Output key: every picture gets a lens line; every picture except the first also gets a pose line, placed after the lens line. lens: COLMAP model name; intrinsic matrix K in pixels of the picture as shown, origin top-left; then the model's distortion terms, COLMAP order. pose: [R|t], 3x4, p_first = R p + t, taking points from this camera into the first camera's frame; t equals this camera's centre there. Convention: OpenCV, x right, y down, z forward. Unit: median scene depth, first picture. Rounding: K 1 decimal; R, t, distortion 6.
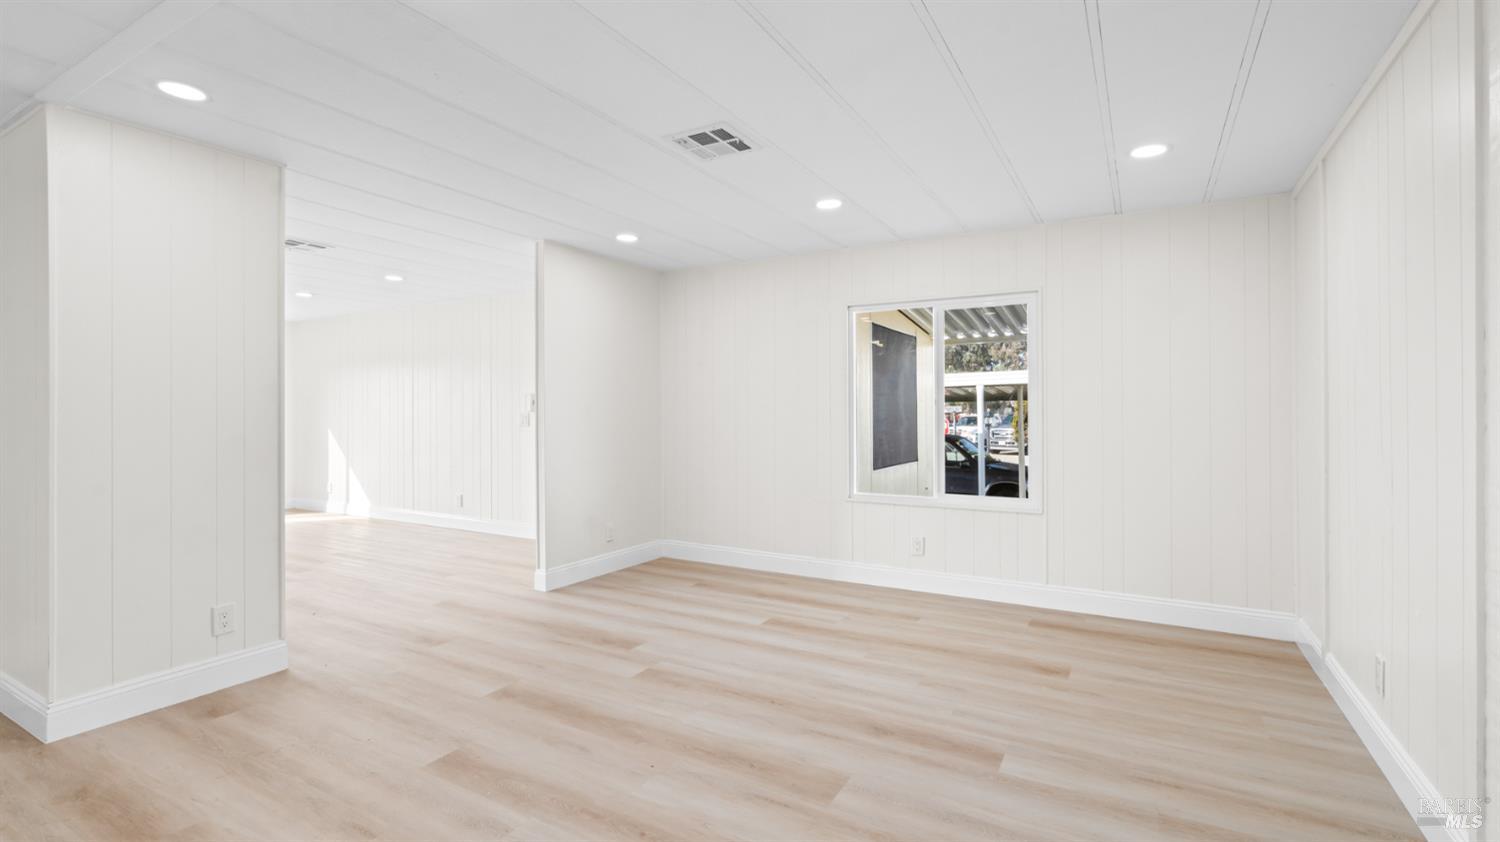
lens RADIAL K [[686.1, 0, 751.2], [0, 686.1, 415.2], [0, 0, 1]] dist [-0.001816, 0.000505]
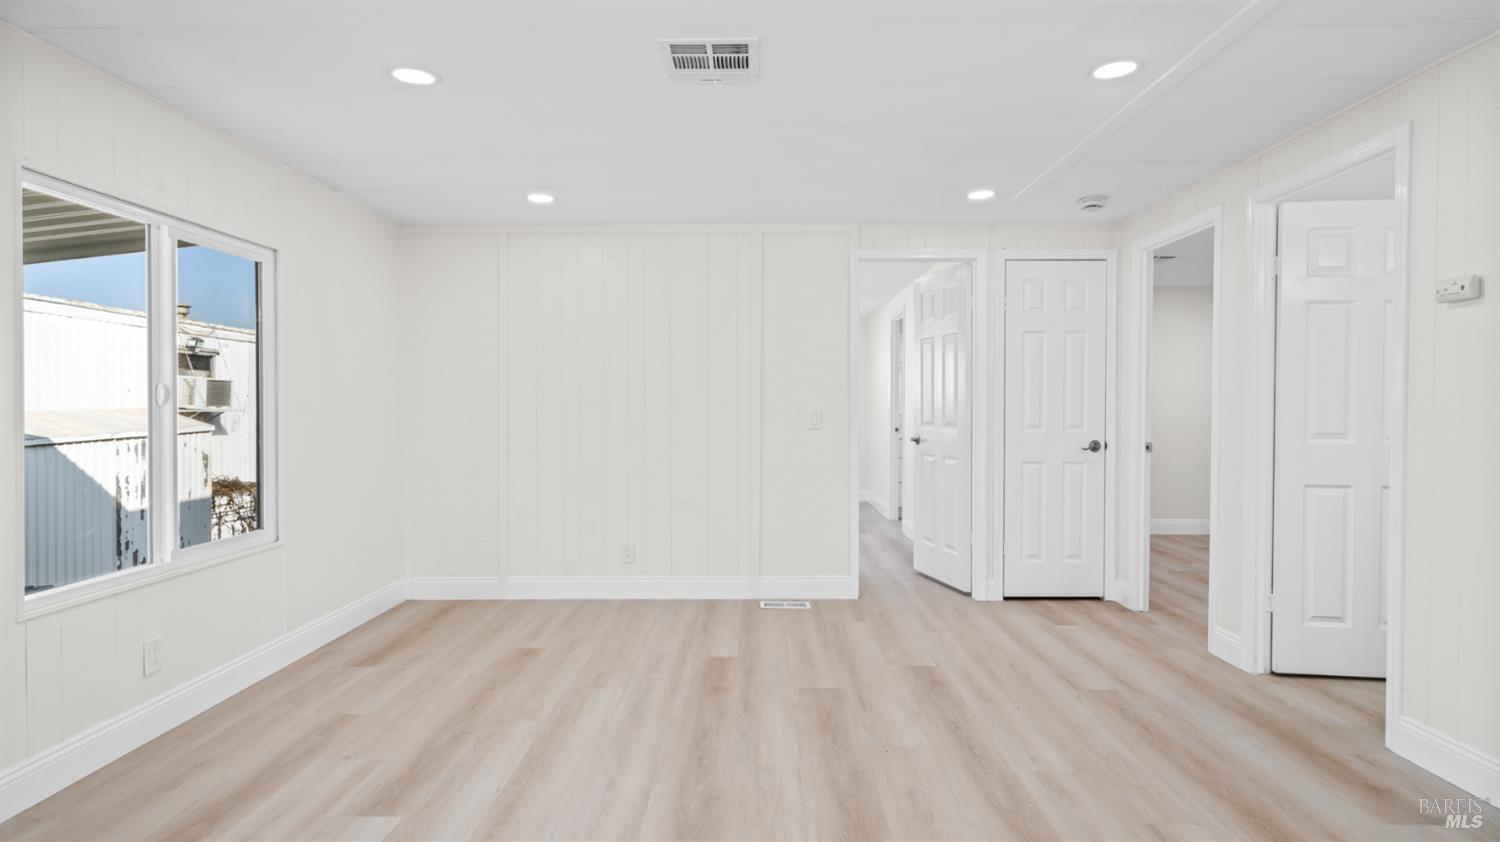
lens RADIAL K [[773.8, 0, 747.2], [0, 773.8, 418.3], [0, 0, 1]] dist [0.000383, 0.000334]
pose [[-0.499428, -0.010944, 0.866286, -0.959189], [0.007331, 0.999831, 0.016857, -0.012445], [-0.866325, 0.014769, -0.499263, 1.610240]]
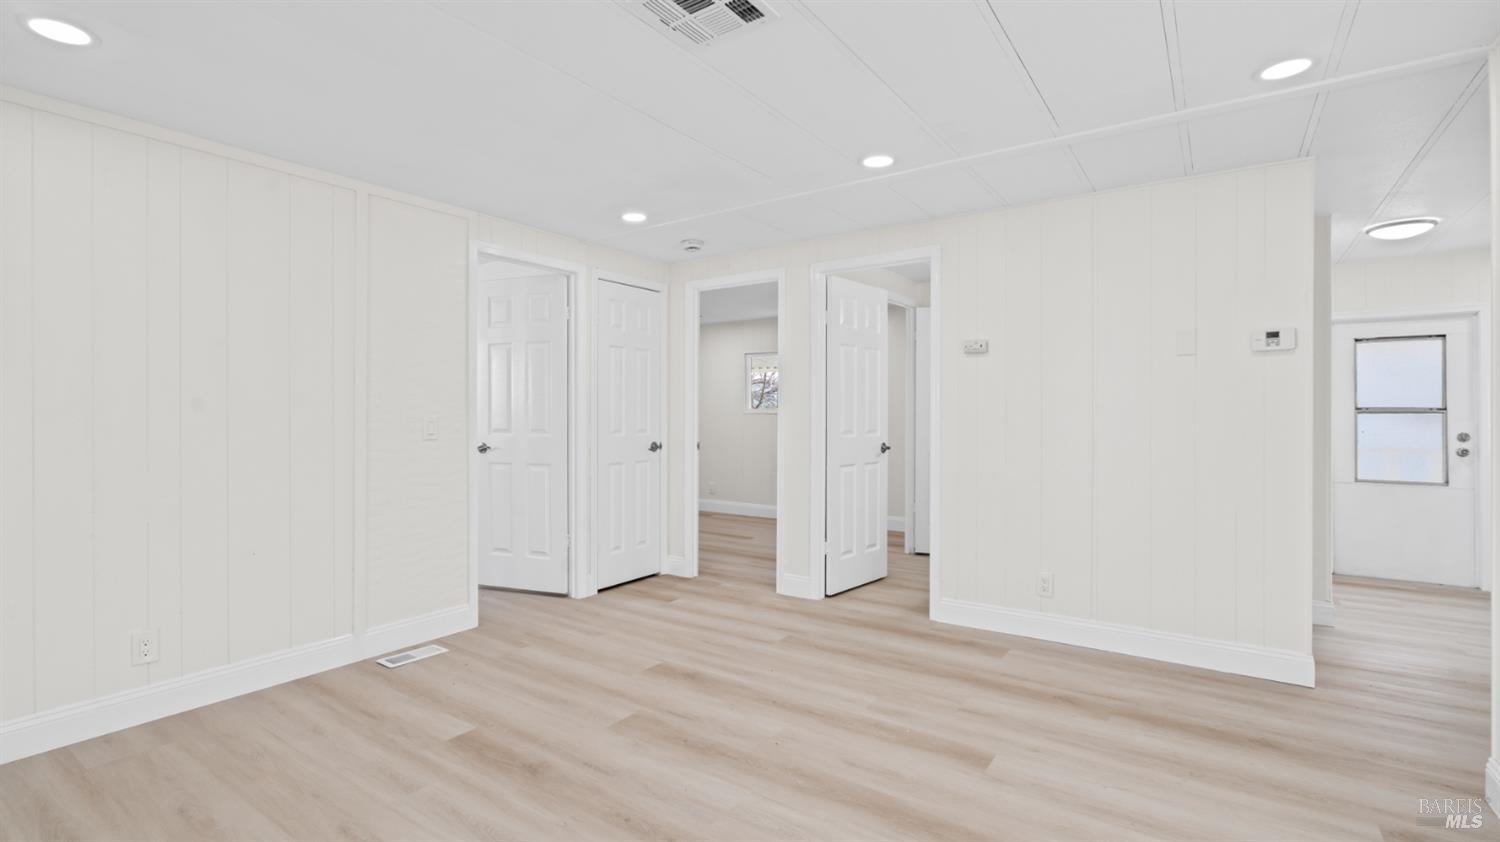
lens RADIAL K [[686.1, 0, 751.2], [0, 686.1, 415.2], [0, 0, 1]] dist [-0.001816, 0.000505]
pose [[-0.997538, 0.003211, 0.070057, -0.166327], [0.003862, 0.999951, 0.009162, -0.015379], [-0.070024, 0.009410, -0.997501, 1.900444]]
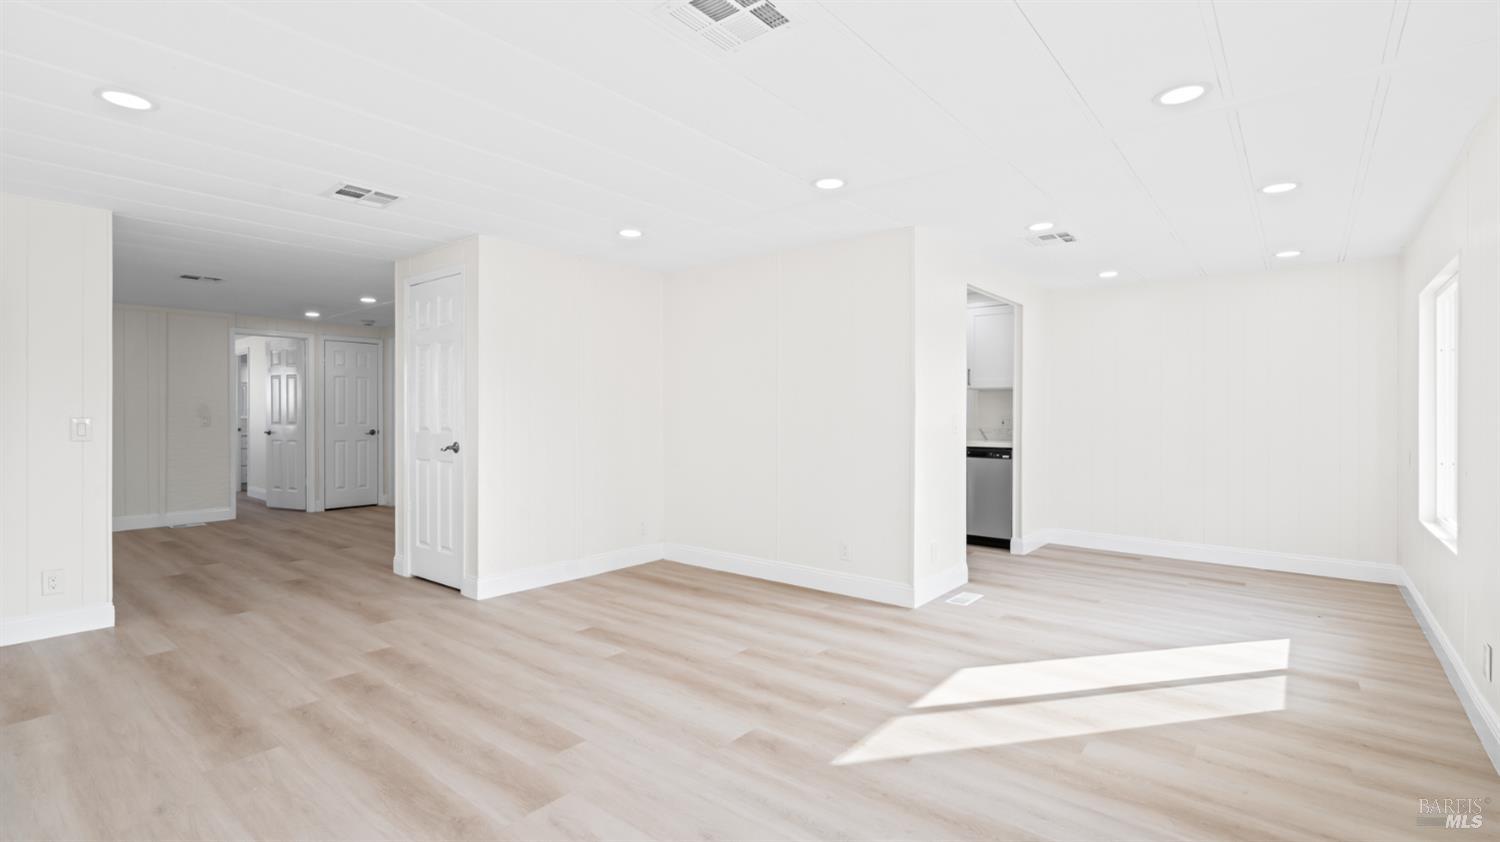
lens RADIAL K [[686.1, 0, 751.2], [0, 686.1, 415.2], [0, 0, 1]] dist [-0.001816, 0.000505]
pose [[-0.989072, -0.002014, 0.147422, -2.189887], [0.000414, 0.999865, 0.016435, -0.051389], [-0.147436, 0.016316, -0.988937, 3.127116]]
